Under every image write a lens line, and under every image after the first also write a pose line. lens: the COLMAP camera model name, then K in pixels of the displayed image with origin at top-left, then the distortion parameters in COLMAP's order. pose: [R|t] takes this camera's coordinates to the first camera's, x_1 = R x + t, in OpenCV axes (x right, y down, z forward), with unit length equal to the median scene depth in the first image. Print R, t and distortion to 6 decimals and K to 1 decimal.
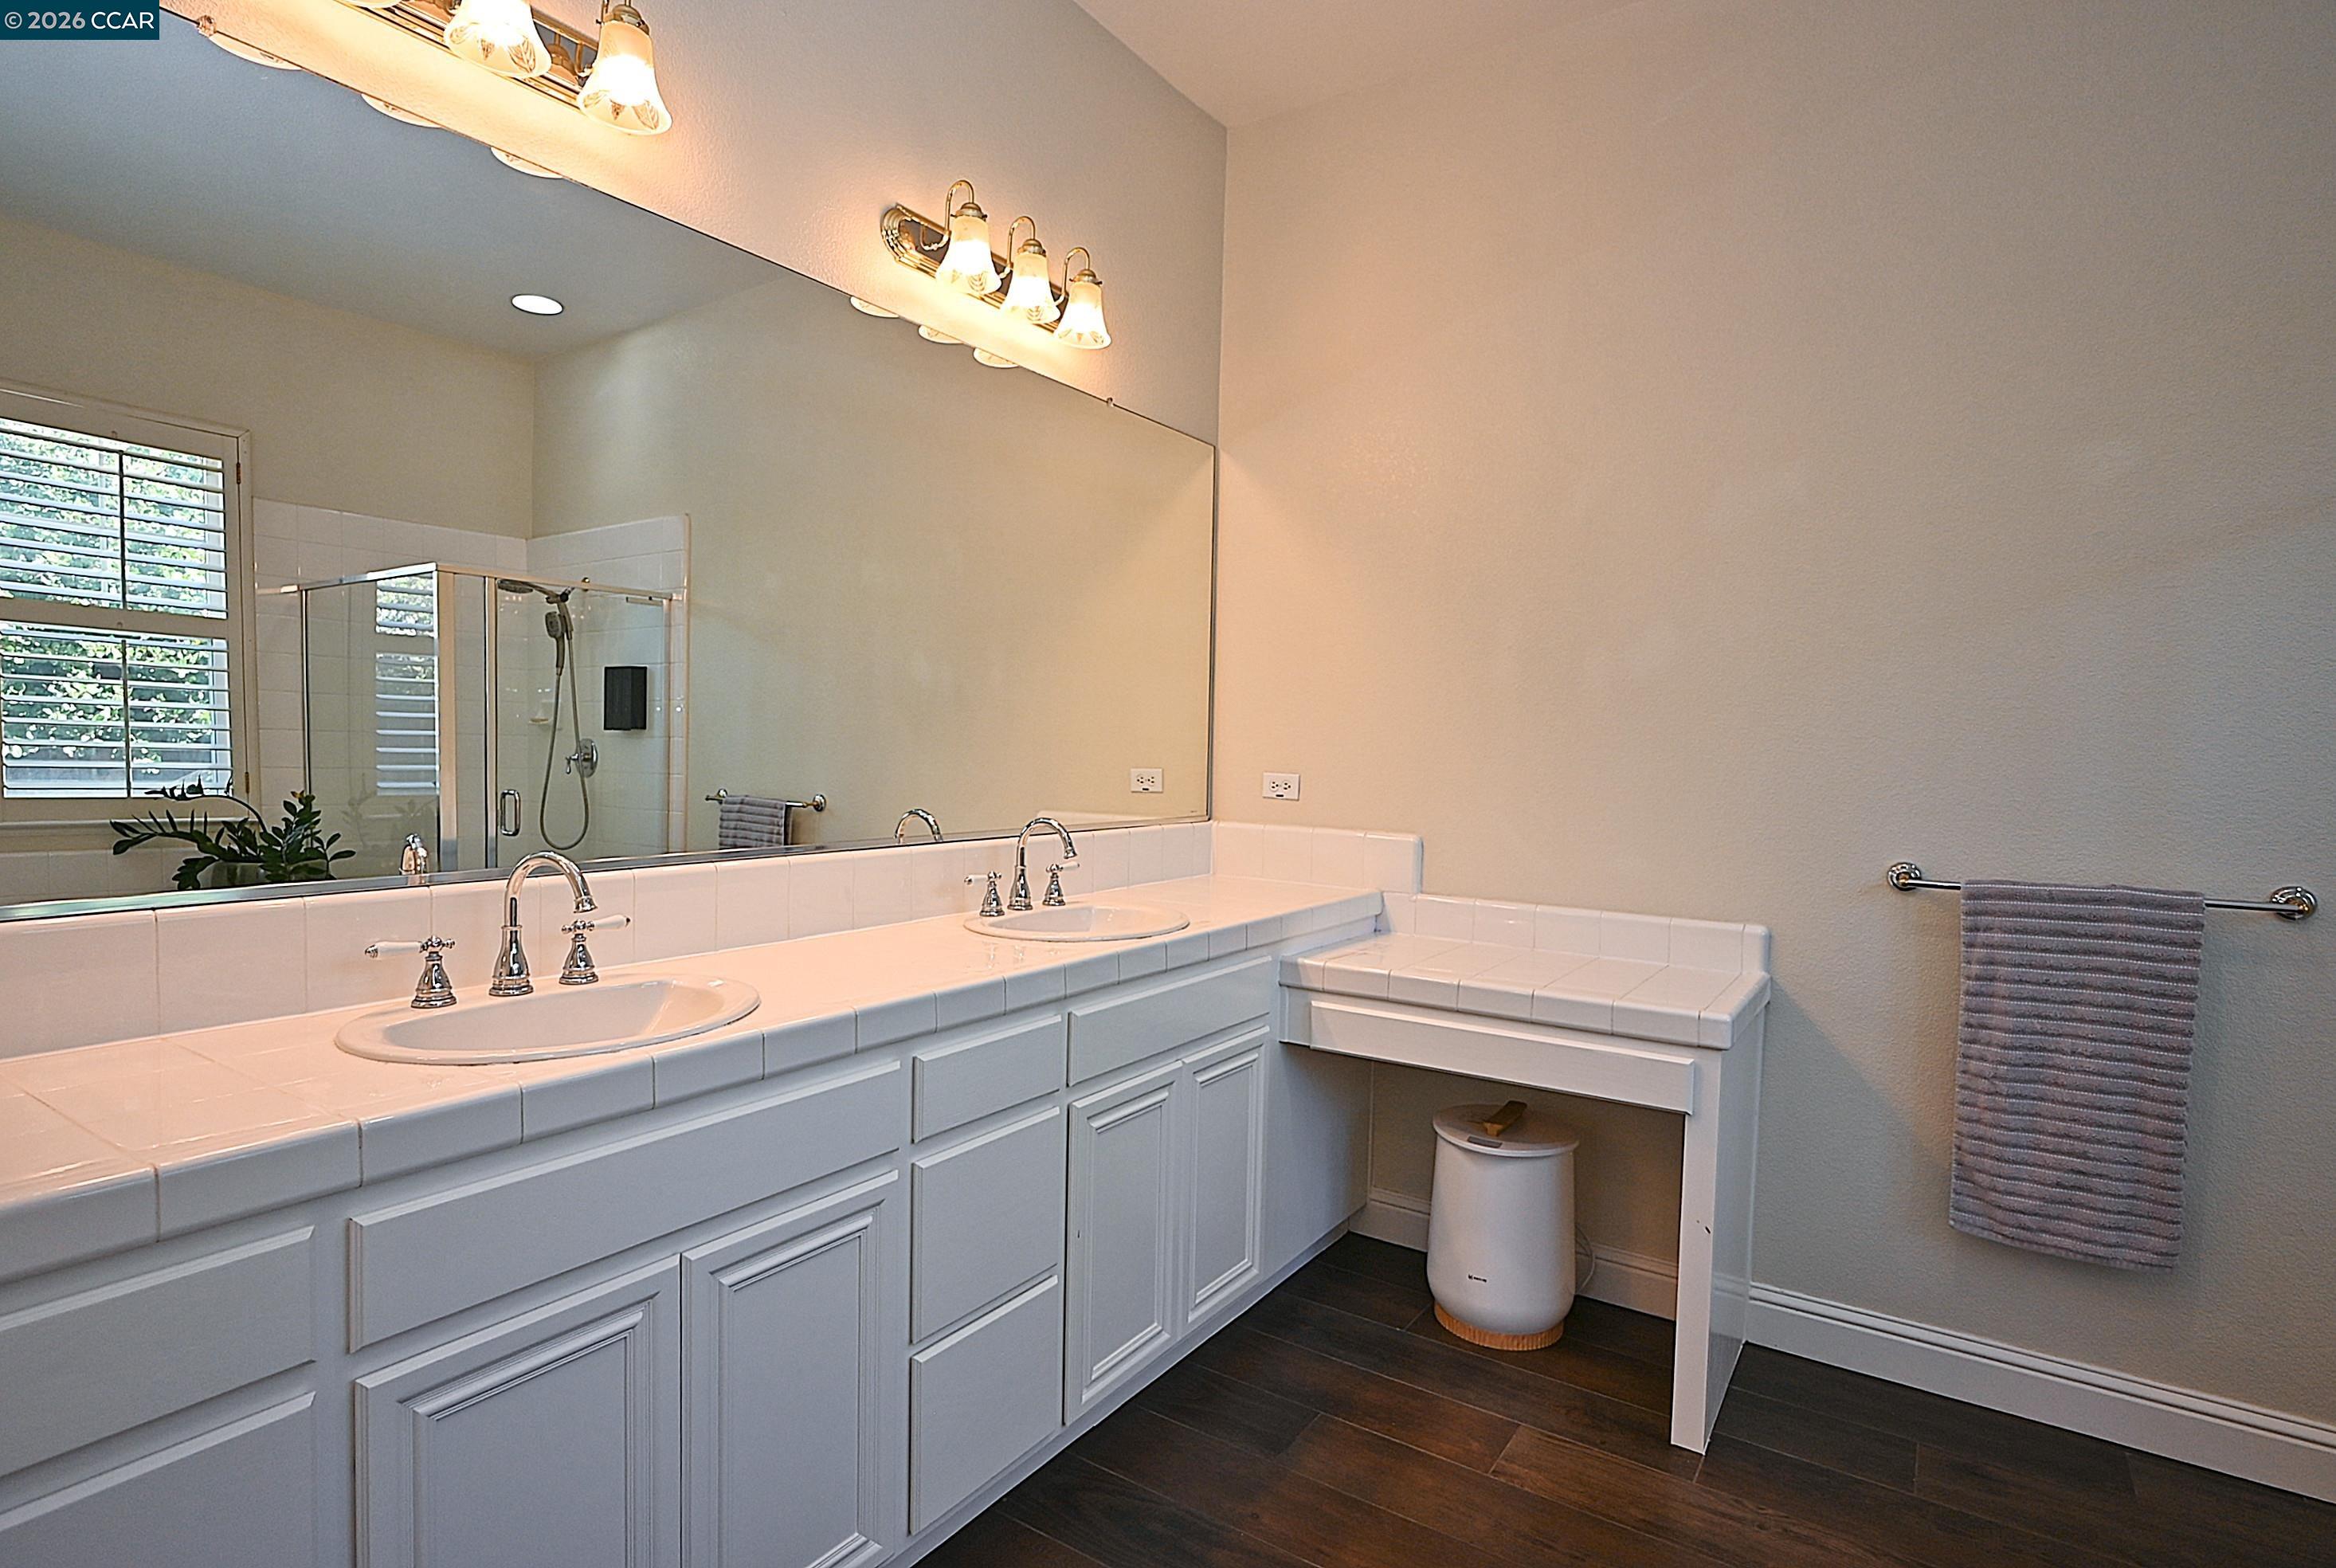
lens RADIAL K [[1159.7, 0, 1163.9], [0, 1159.7, 785.0], [0, 0, 1]] dist [-0.000172, 0.000244]
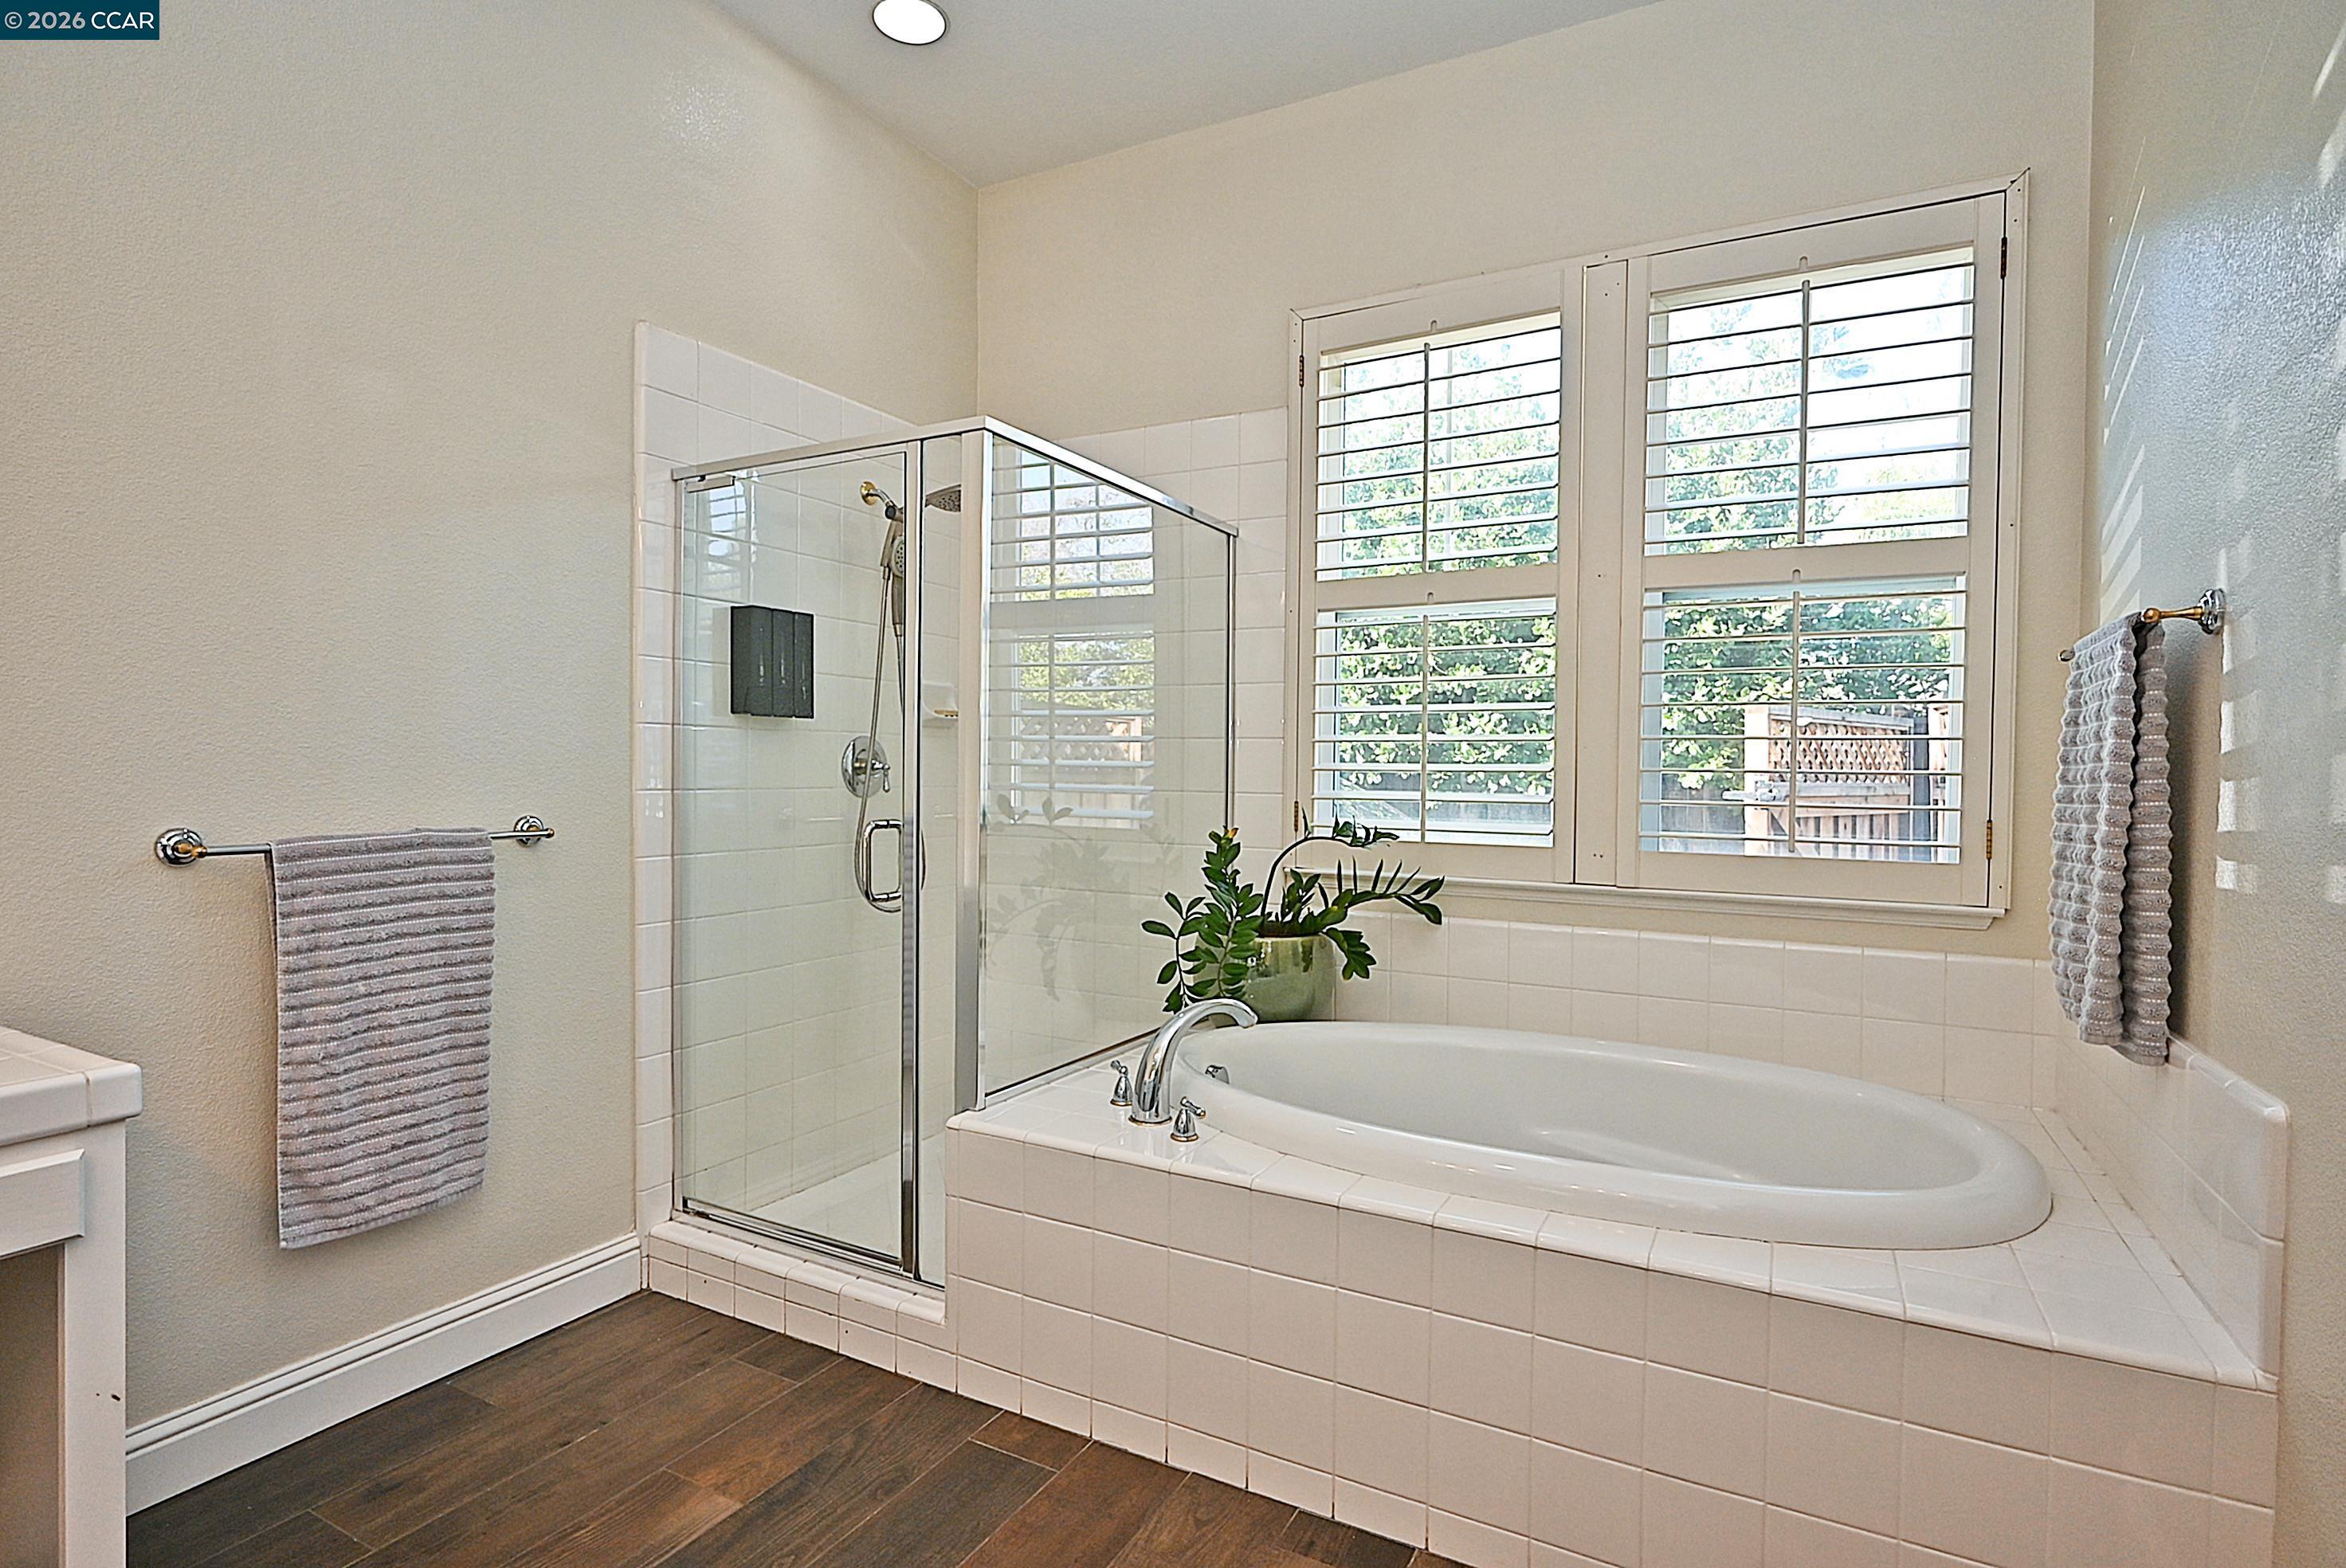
lens RADIAL K [[1164.6, 0, 1168.4], [0, 1164.6, 781.1], [0, 0, 1]] dist [-0.000172, 0.000244]
pose [[-0.089953, -0.037912, 0.995224, -0.224187], [0.020571, 0.998991, 0.039915, 0.018971], [-0.995734, 0.024063, -0.089082, 0.443238]]
